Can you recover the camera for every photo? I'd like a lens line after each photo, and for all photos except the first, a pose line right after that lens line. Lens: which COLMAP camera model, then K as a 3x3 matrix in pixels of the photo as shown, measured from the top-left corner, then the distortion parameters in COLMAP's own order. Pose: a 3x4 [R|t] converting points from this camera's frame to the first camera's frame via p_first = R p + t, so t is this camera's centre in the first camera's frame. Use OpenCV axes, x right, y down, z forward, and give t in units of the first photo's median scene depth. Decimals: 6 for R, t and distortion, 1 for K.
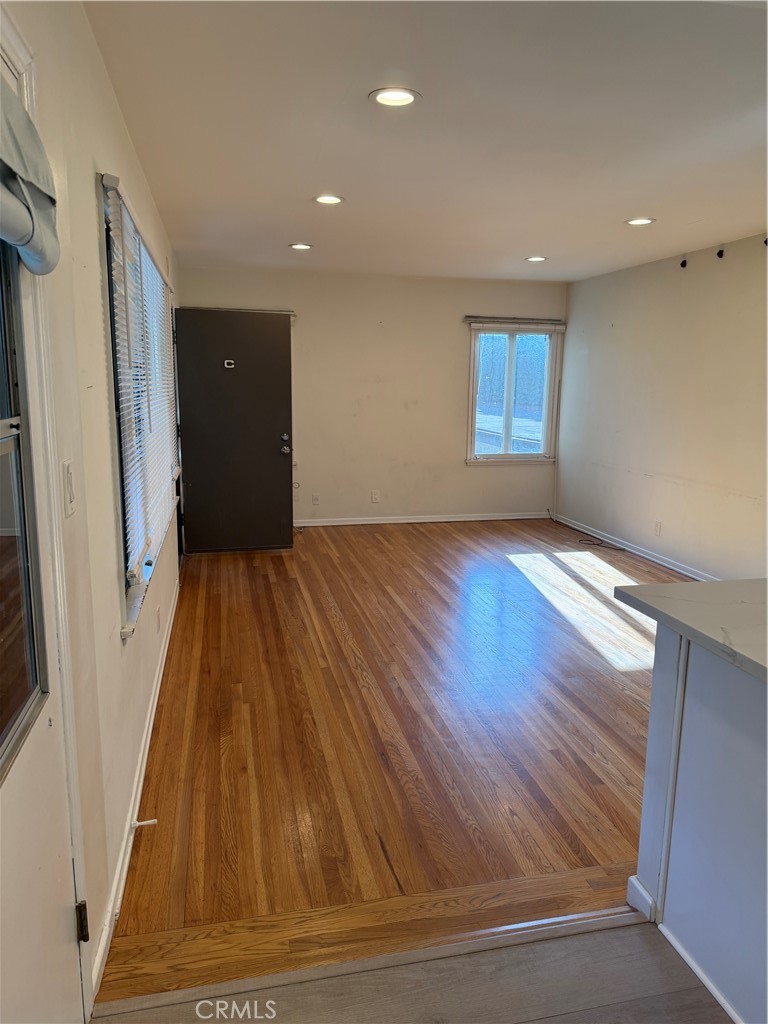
lens RADIAL K [[713.7, 0, 384.0], [0, 713.7, 512.0], [0, 0, 1]] dist [0.028864, -0.056931]
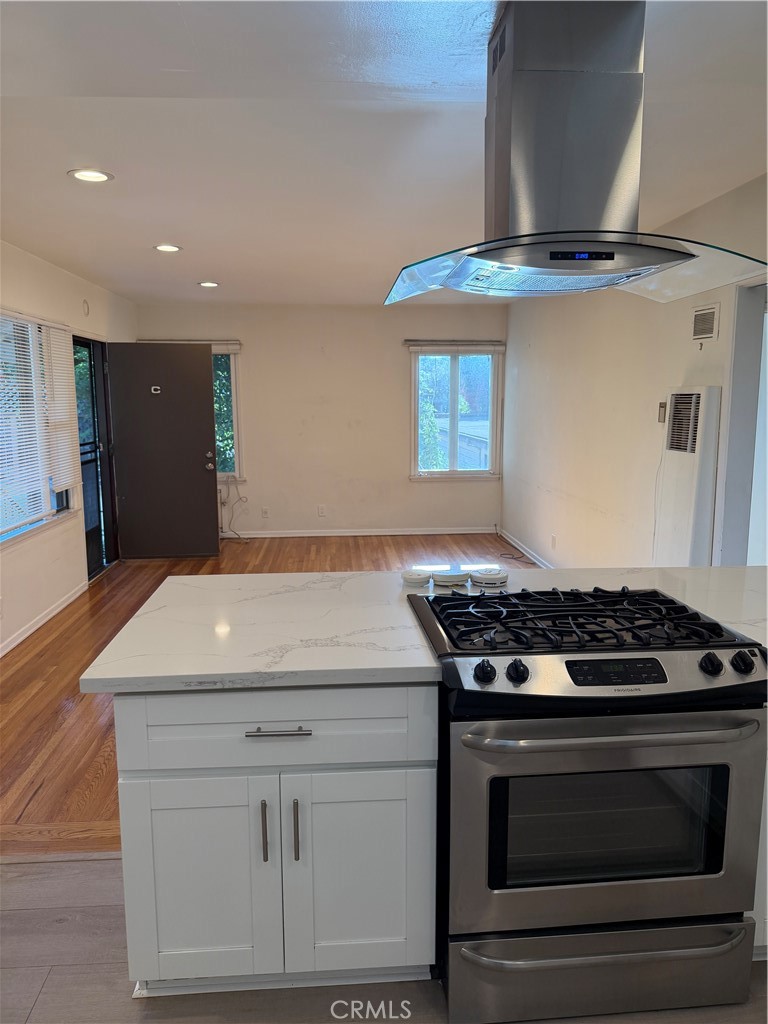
lens RADIAL K [[713.7, 0, 384.0], [0, 713.7, 512.0], [0, 0, 1]] dist [0.028864, -0.056931]
pose [[0.989605, 0.006832, -0.143652, 0.287707], [-0.010574, 0.999624, -0.025299, 0.008027], [0.143425, 0.026554, 0.989305, -0.048023]]
